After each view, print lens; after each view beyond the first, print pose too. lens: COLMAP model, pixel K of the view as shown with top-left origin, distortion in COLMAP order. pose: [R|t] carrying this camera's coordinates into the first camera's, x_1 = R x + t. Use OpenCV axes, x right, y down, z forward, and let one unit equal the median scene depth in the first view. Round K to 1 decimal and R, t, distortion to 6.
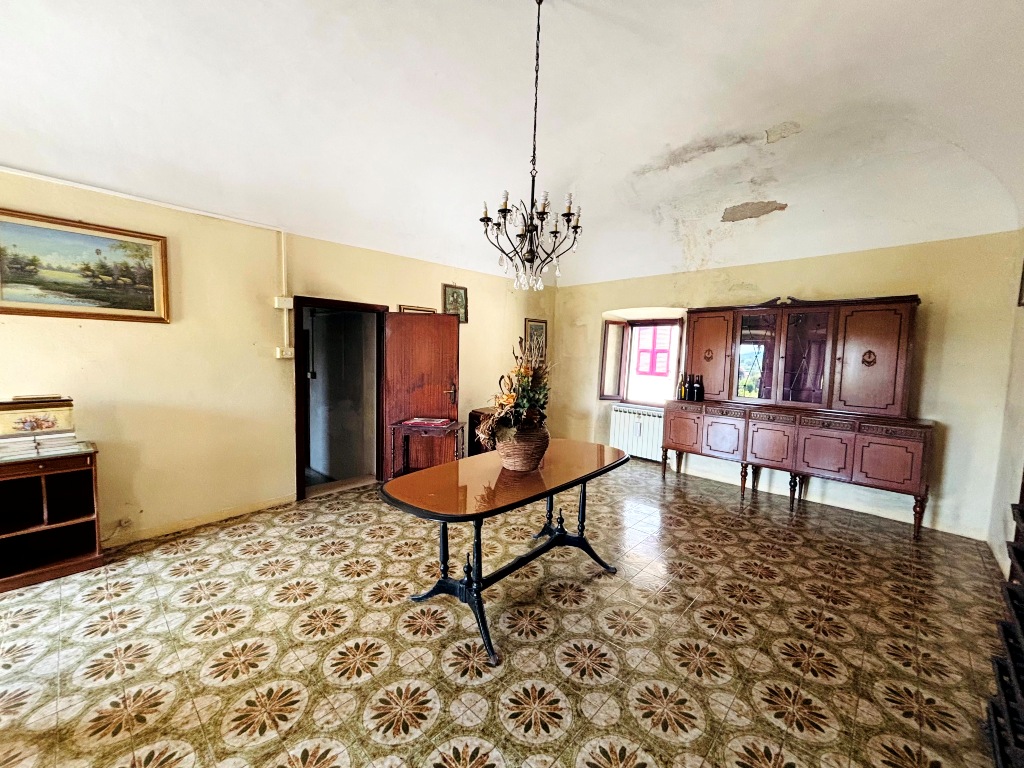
lens RADIAL K [[411.7, 0, 513.4], [0, 411.7, 384.0], [0, 0, 1]] dist [0.001384, 0.000709]
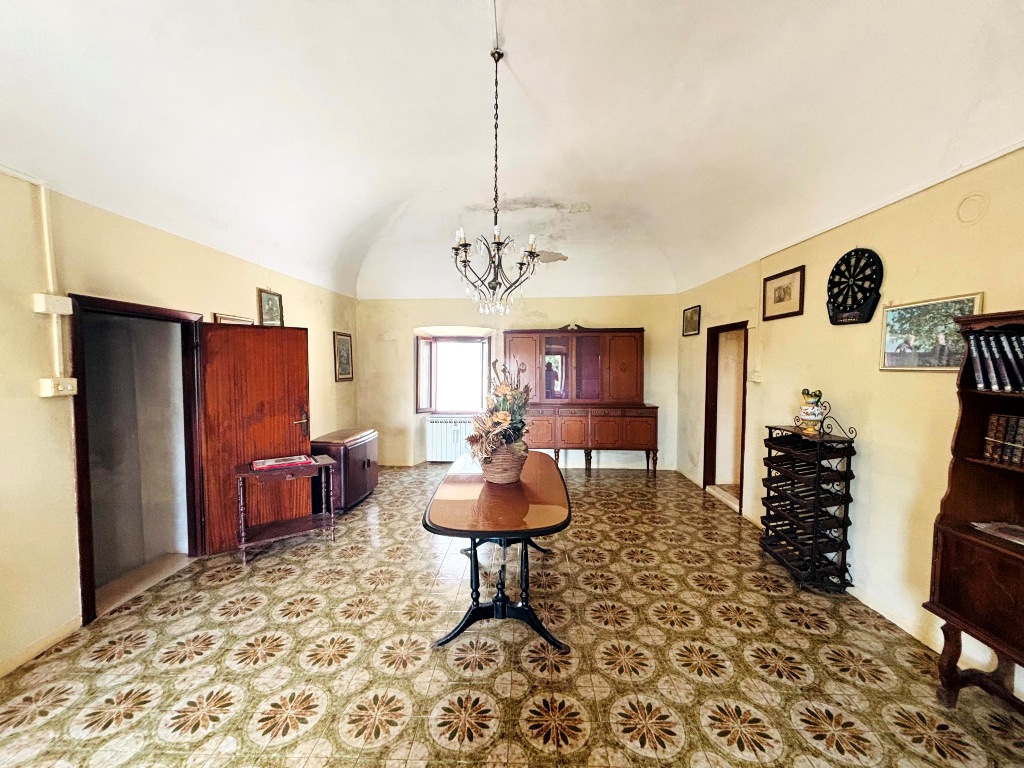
lens RADIAL K [[411.3, 0, 511.6], [0, 411.3, 386.2], [0, 0, 1]] dist [-0.000826, 0.000569]
pose [[0.754692, -0.059619, 0.653364, -0.452923], [0.071190, 0.997424, 0.008784, -0.035174], [-0.652205, 0.039883, 0.756993, 0.113506]]
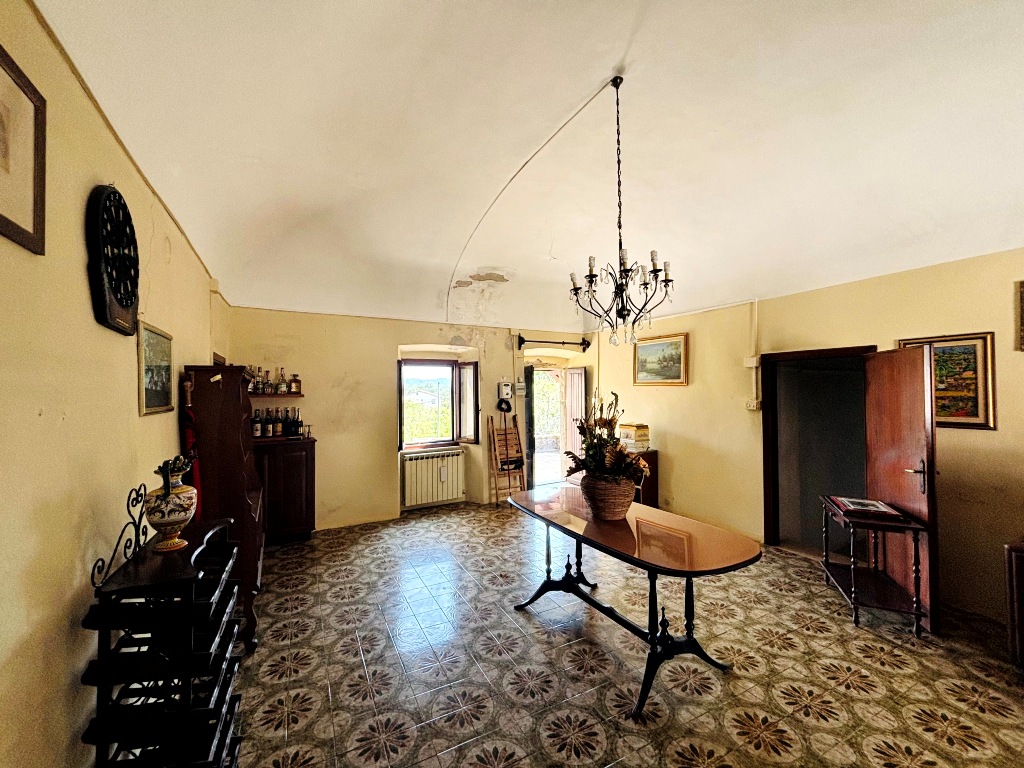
lens RADIAL K [[411.3, 0, 511.6], [0, 411.3, 386.2], [0, 0, 1]] dist [-0.000826, 0.000569]
pose [[-0.335816, -0.032058, -0.941382, 0.760167], [-0.074906, 0.997164, -0.007236, -0.070215], [0.938944, 0.068085, -0.337266, 0.764905]]
